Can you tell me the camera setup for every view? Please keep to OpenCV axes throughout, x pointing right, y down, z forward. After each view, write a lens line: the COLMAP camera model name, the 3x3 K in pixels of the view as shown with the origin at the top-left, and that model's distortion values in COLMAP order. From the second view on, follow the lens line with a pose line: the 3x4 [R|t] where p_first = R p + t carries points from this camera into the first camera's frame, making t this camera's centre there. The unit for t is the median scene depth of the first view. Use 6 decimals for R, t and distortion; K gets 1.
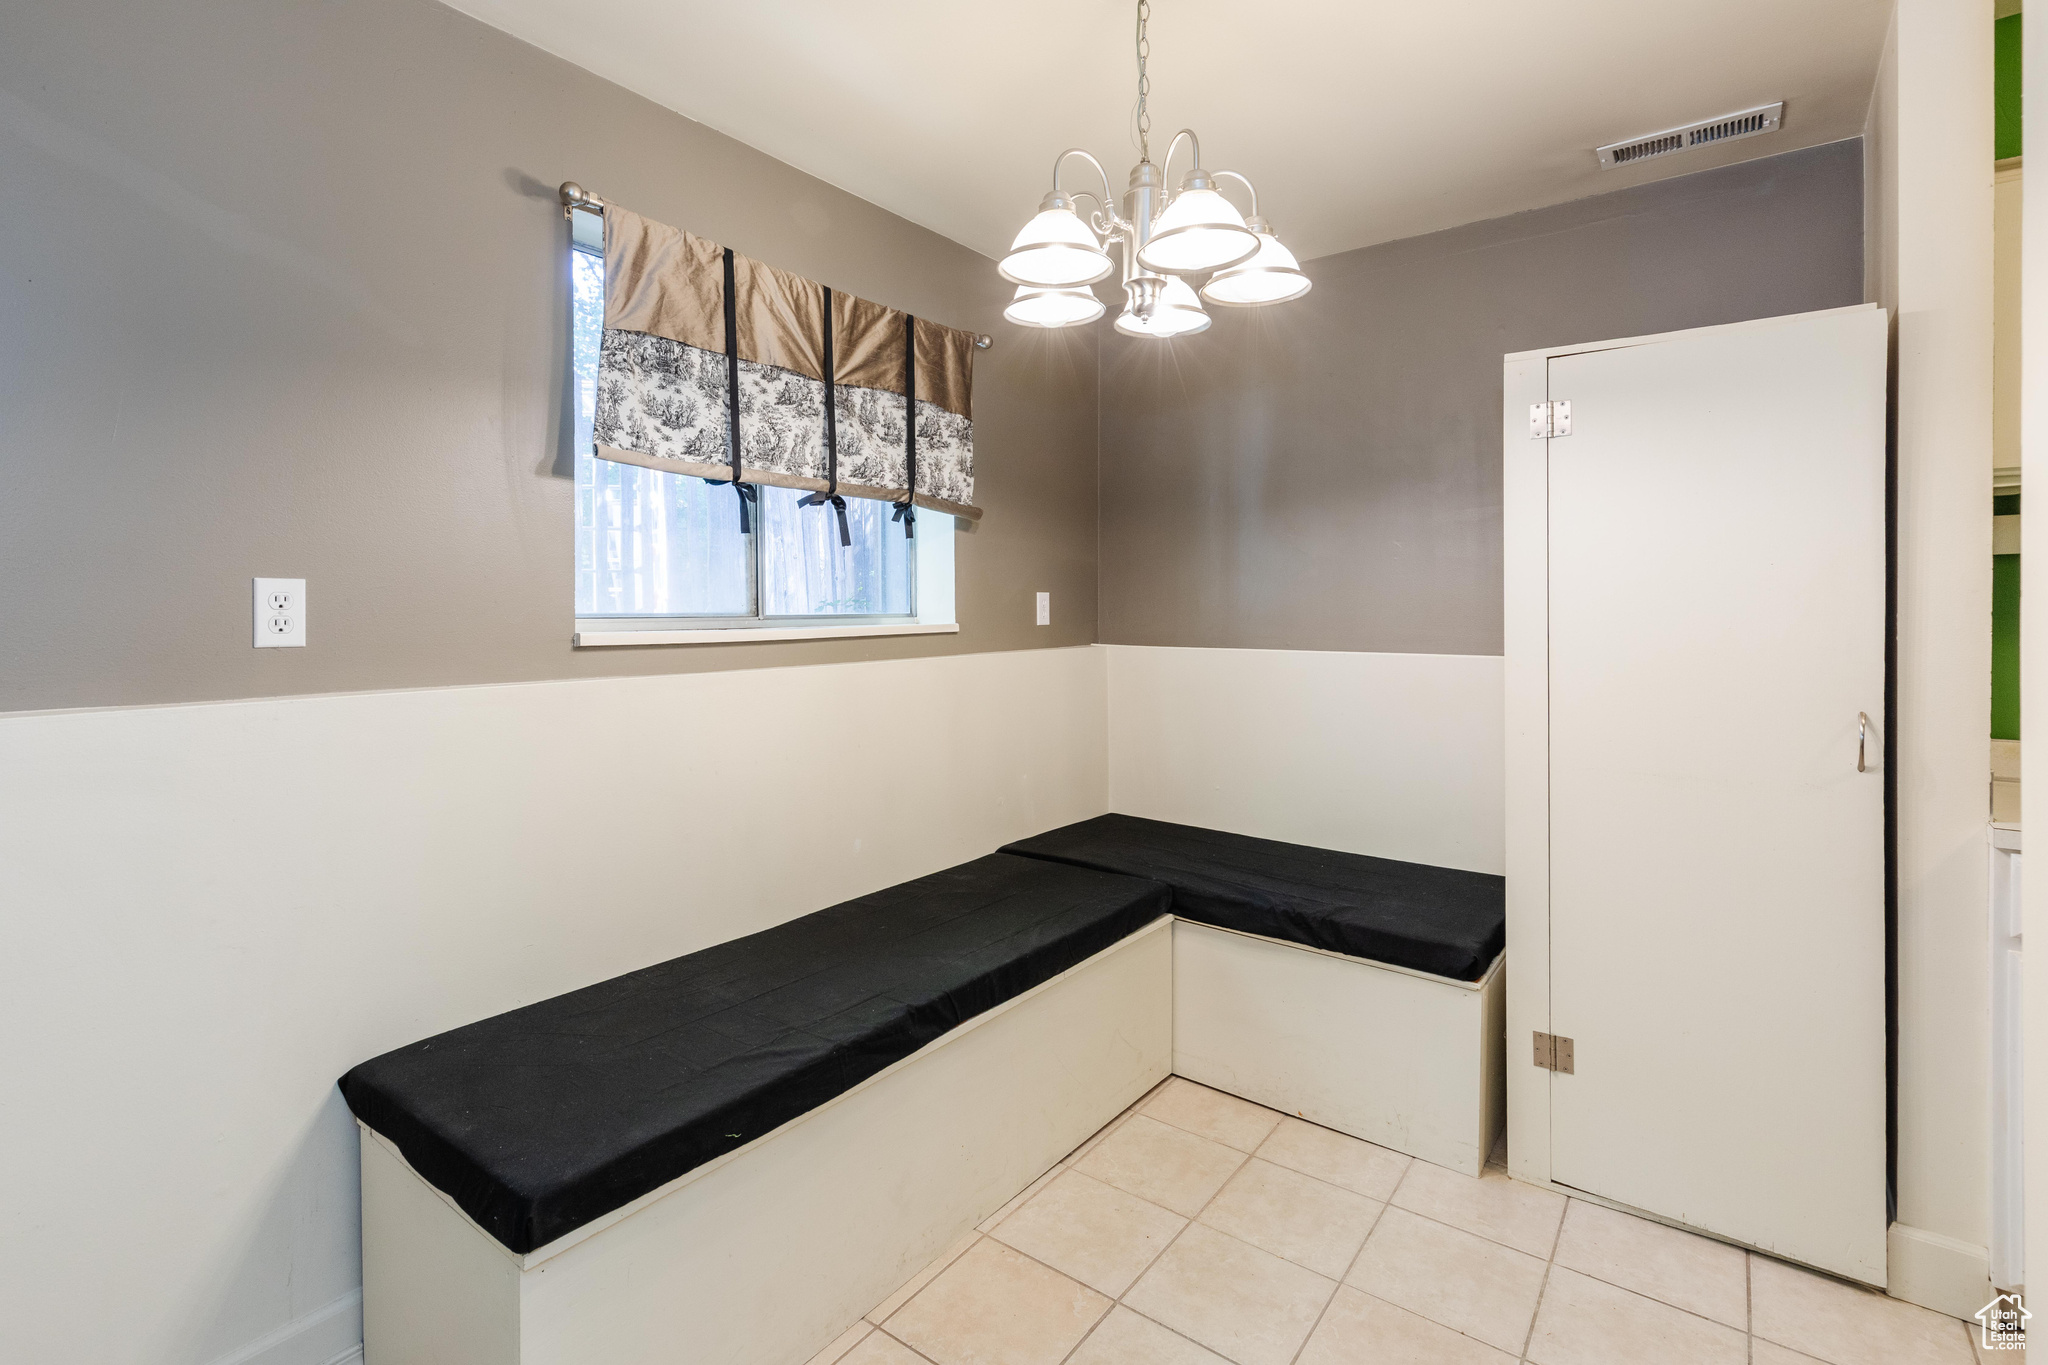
lens RADIAL K [[958.9, 0, 1007.2], [0, 958.9, 624.1], [0, 0, 1]] dist [0.014624, -0.003507]
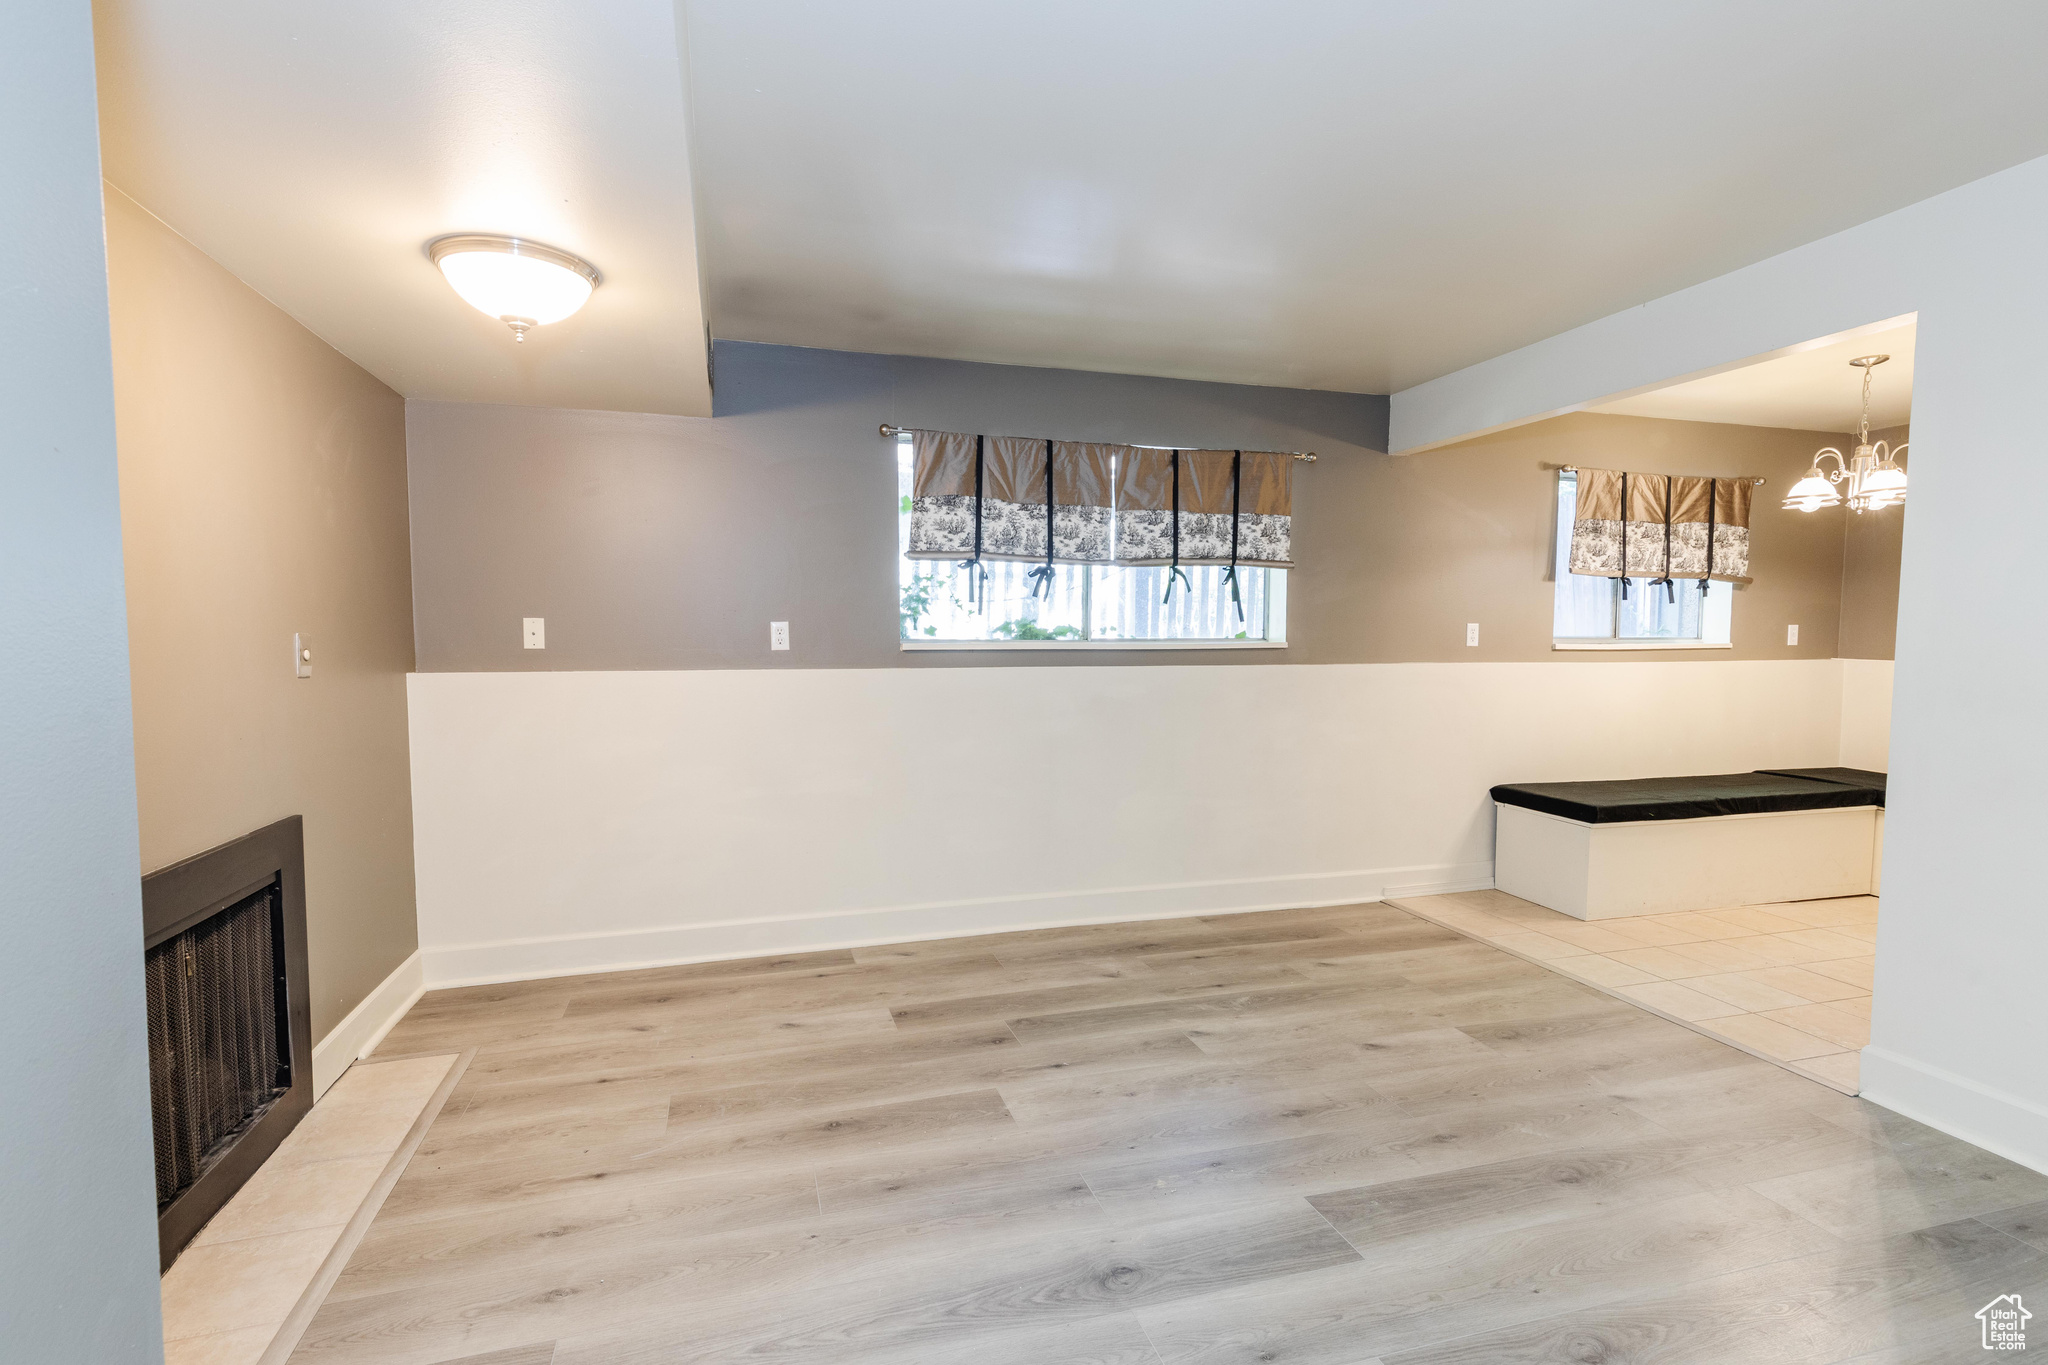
lens RADIAL K [[958.9, 0, 1040.2], [0, 958.9, 698.5], [0, 0, 1]] dist [0.014624, -0.003507]
pose [[0.815799, 0.046706, -0.576447, -0.079172], [-0.015258, 0.998125, 0.059279, 0.020451], [0.578135, -0.039564, 0.814982, -1.567138]]
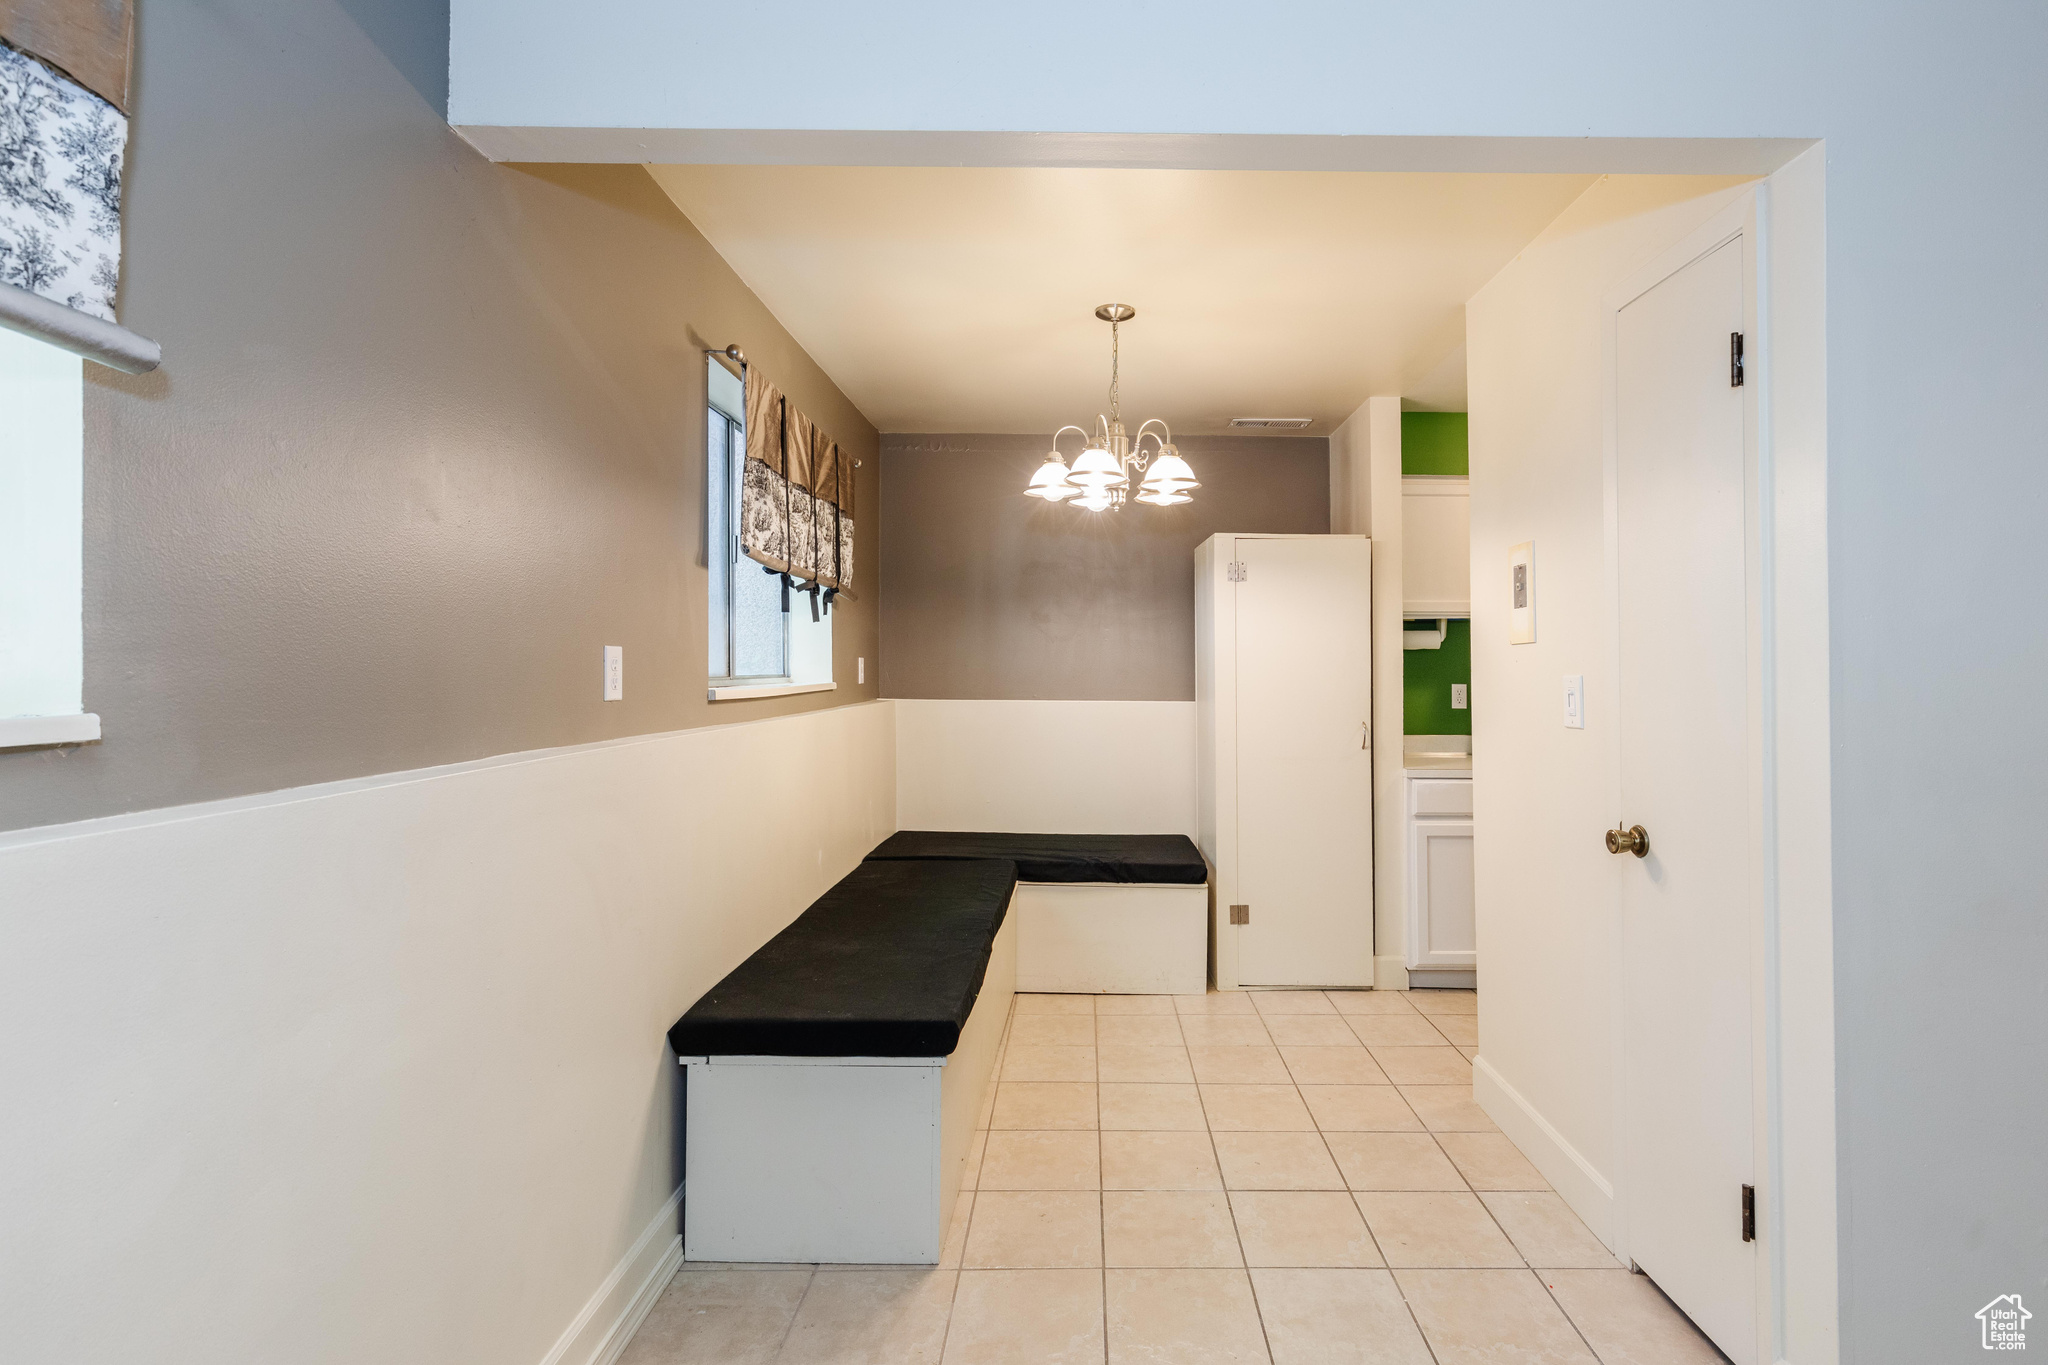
lens RADIAL K [[958.9, 0, 1094.4], [0, 958.9, 655.6], [0, 0, 1]] dist [0.014624, -0.003507]
pose [[0.793390, 0.013836, 0.608556, -0.714343], [0.004793, 0.999569, -0.028975, 0.002537], [-0.608695, 0.025905, 0.792981, -0.271281]]
